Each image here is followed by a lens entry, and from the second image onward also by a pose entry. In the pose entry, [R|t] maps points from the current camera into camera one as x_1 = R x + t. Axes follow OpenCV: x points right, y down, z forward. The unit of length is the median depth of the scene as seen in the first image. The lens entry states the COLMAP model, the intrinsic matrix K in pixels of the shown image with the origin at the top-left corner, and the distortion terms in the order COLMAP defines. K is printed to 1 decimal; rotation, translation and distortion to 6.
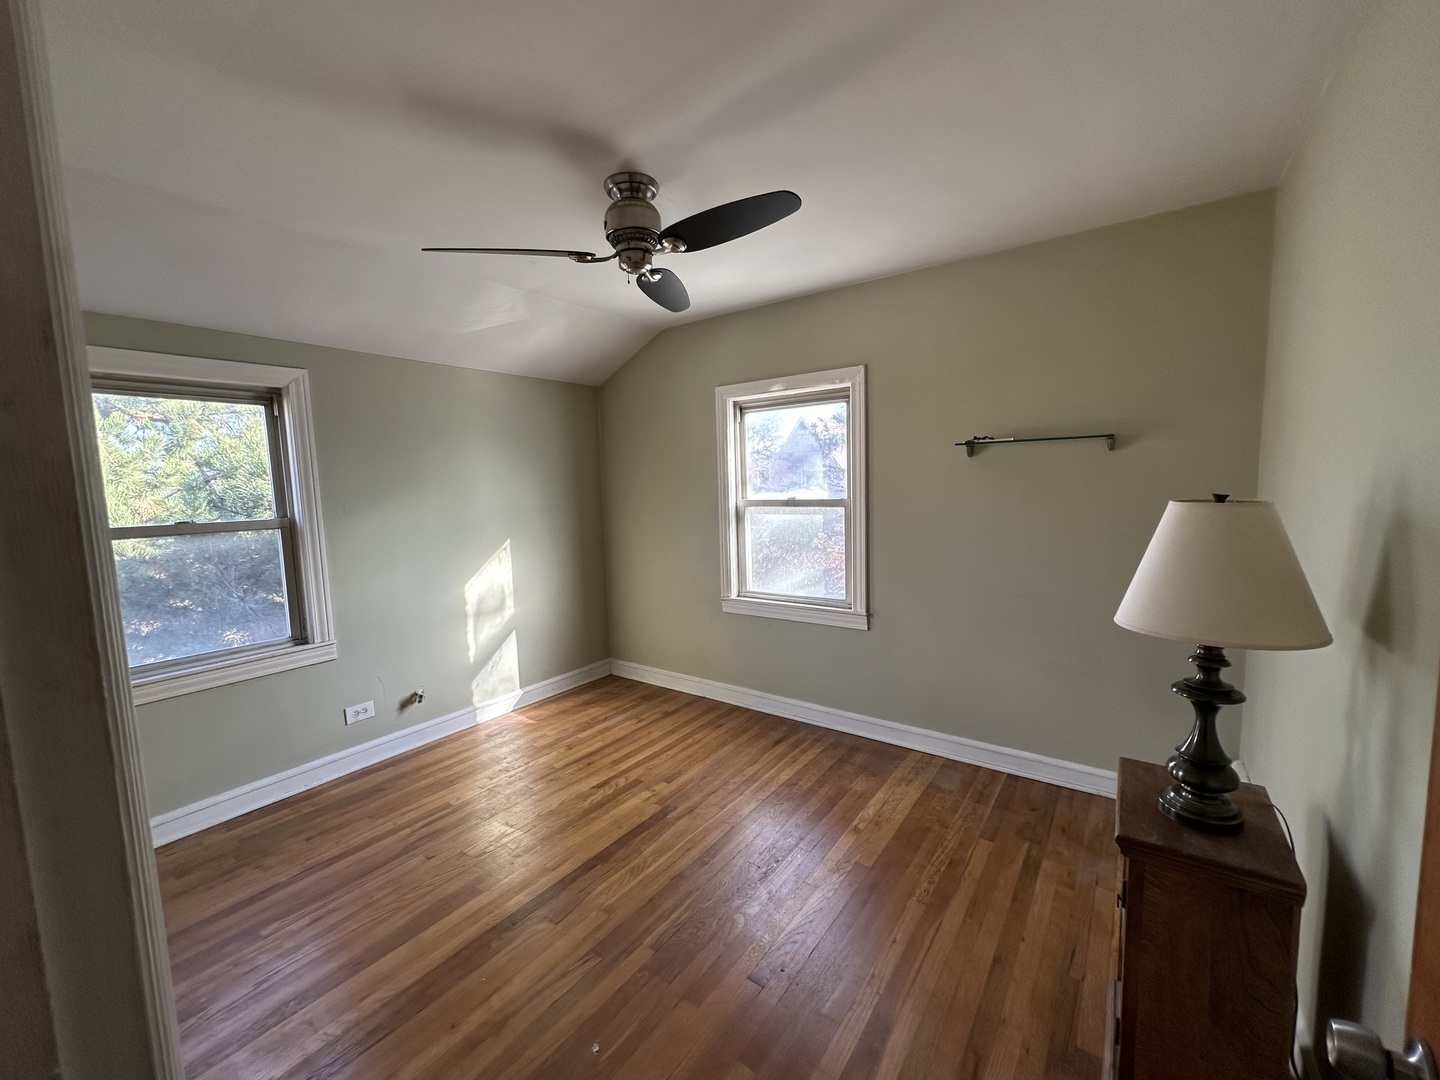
lens RADIAL K [[573.5, 0, 729.5], [0, 573.5, 538.6], [0, 0, 1]] dist [-0.004116, 0.000597]
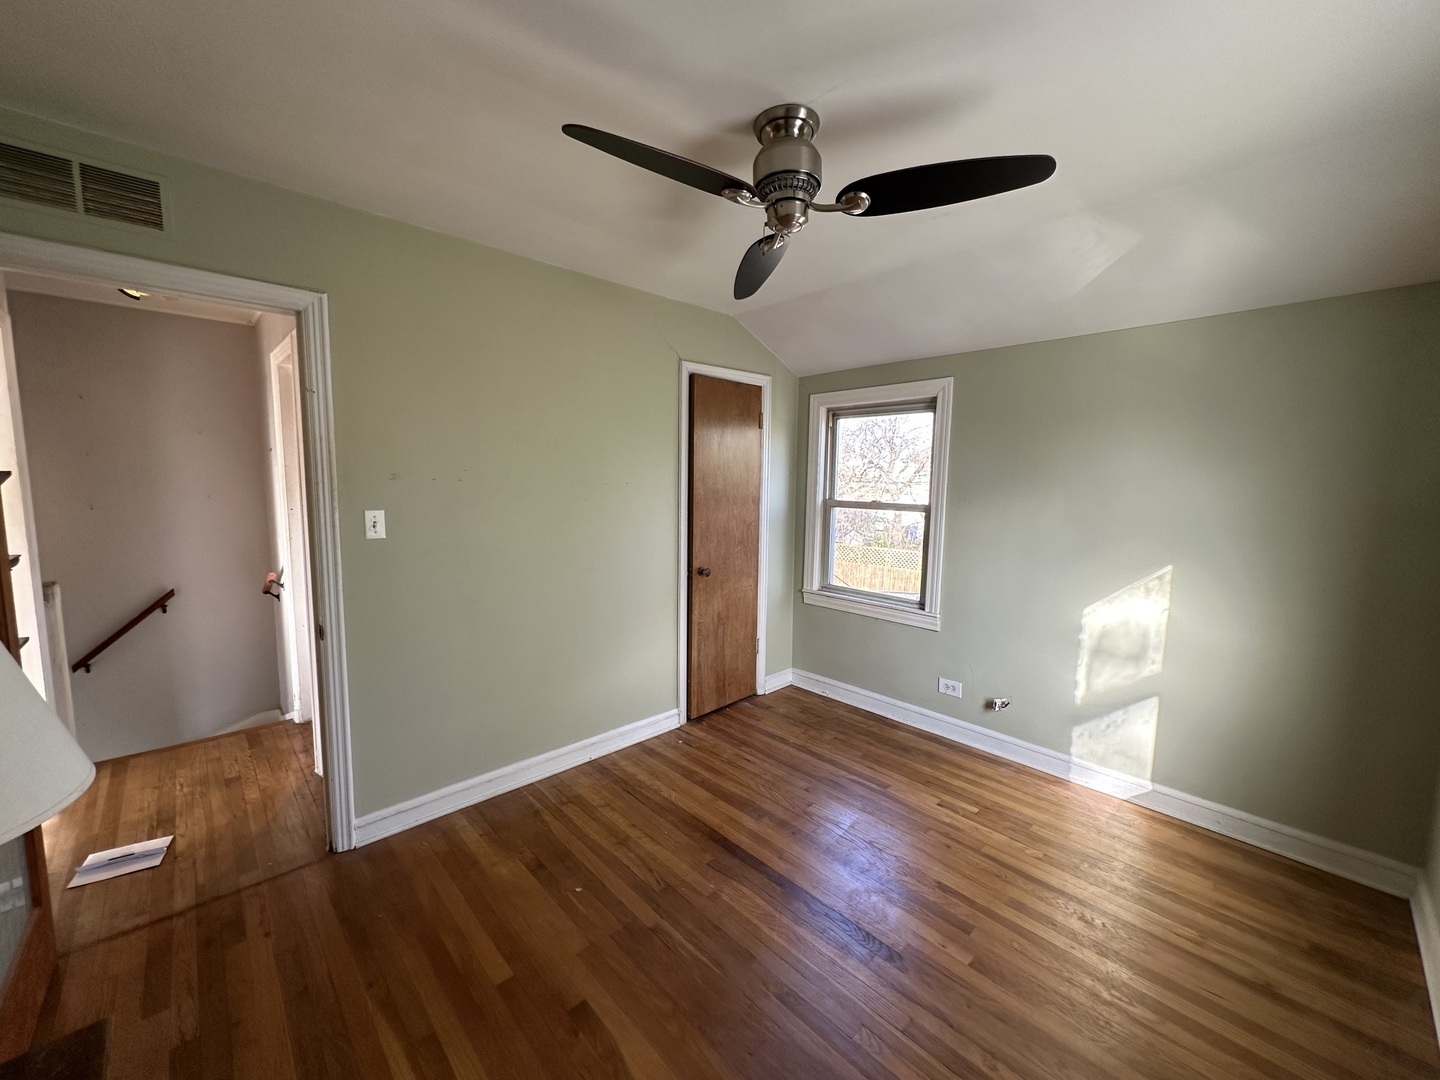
lens RADIAL K [[573.5, 0, 714.6], [0, 573.5, 538.3], [0, 0, 1]] dist [-0.004116, 0.000597]
pose [[-0.195566, 0.129908, -0.972048, 0.401111], [-0.107300, 0.982402, 0.152880, -0.081014], [0.974803, 0.134198, -0.178185, 0.622676]]
